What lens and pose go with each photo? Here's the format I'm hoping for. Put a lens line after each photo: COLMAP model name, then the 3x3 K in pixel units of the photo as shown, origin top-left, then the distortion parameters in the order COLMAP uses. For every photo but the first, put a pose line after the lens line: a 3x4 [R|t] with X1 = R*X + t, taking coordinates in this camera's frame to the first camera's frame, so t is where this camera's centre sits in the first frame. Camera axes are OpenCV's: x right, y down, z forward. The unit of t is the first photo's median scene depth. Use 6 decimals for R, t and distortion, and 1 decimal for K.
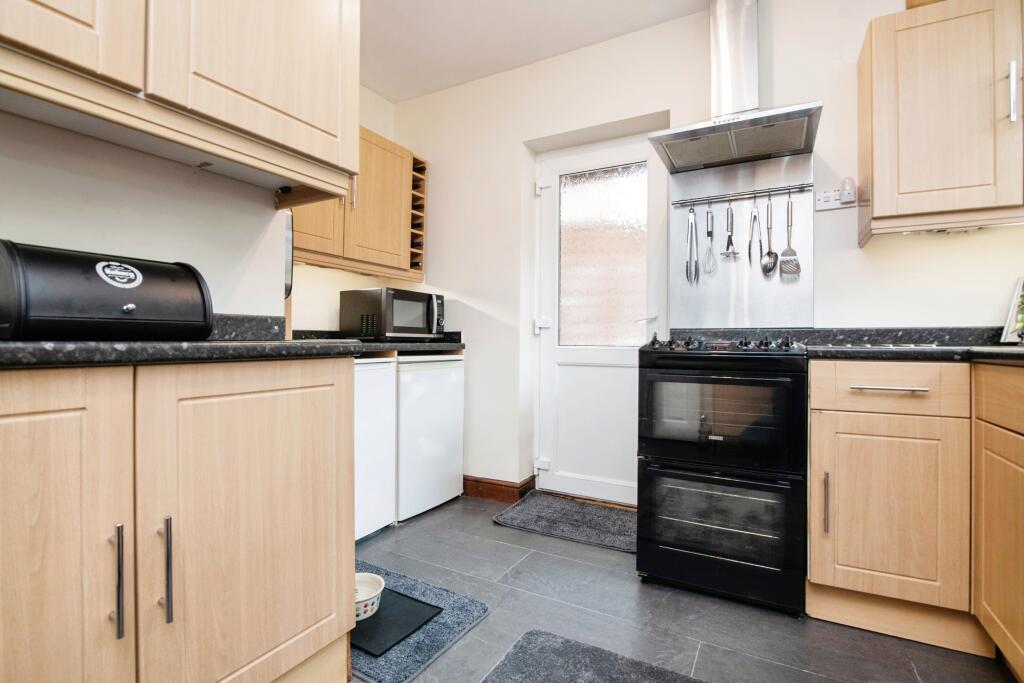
lens RADIAL K [[481.5, 0, 511.2], [0, 481.5, 340.4], [0, 0, 1]] dist [-0.021232, 0.002038]
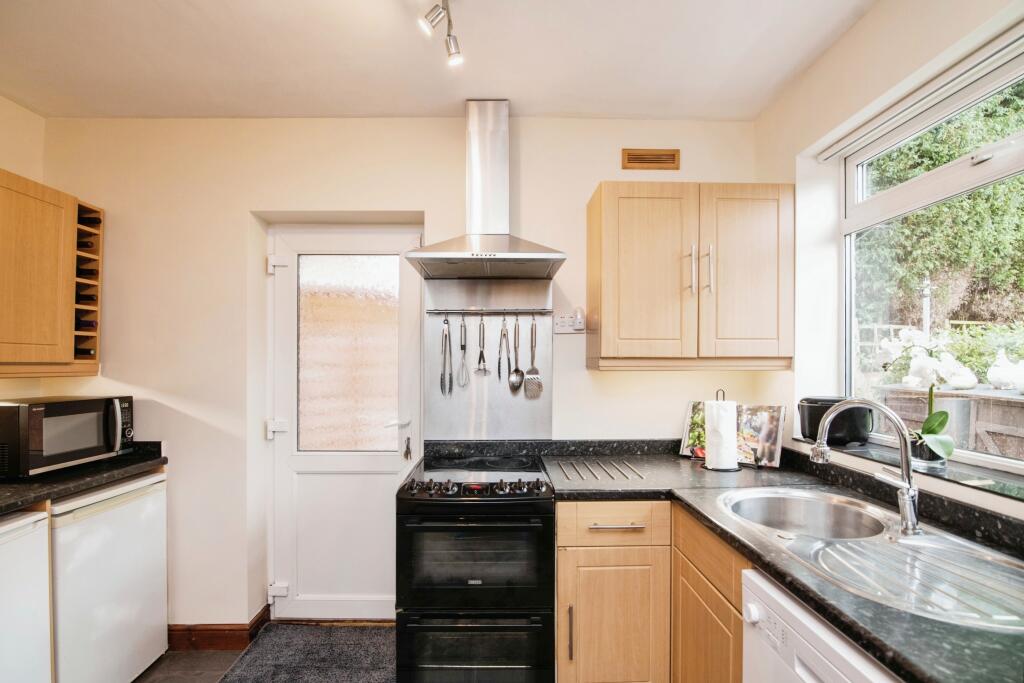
lens RADIAL K [[481.5, 0, 507.2], [0, 481.5, 362.6], [0, 0, 1]] dist [-0.021232, 0.002038]
pose [[0.867675, -0.007031, 0.497082, -0.002074], [0.002167, 0.999944, 0.010361, -0.196212], [-0.497127, -0.007913, 0.867642, 0.087487]]
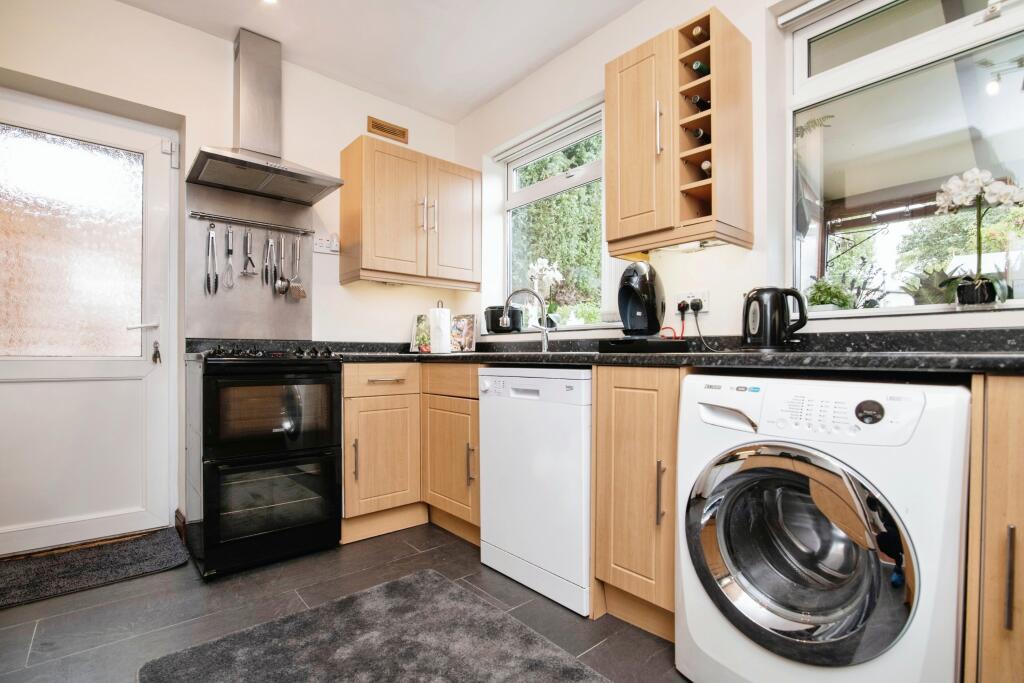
lens RADIAL K [[481.5, 0, 517.4], [0, 481.5, 364.8], [0, 0, 1]] dist [-0.021232, 0.002038]
pose [[0.337923, -0.020460, 0.940951, -0.381314], [0.000529, 0.999768, 0.021549, 0.010590], [-0.941174, -0.006784, 0.337855, 0.020695]]
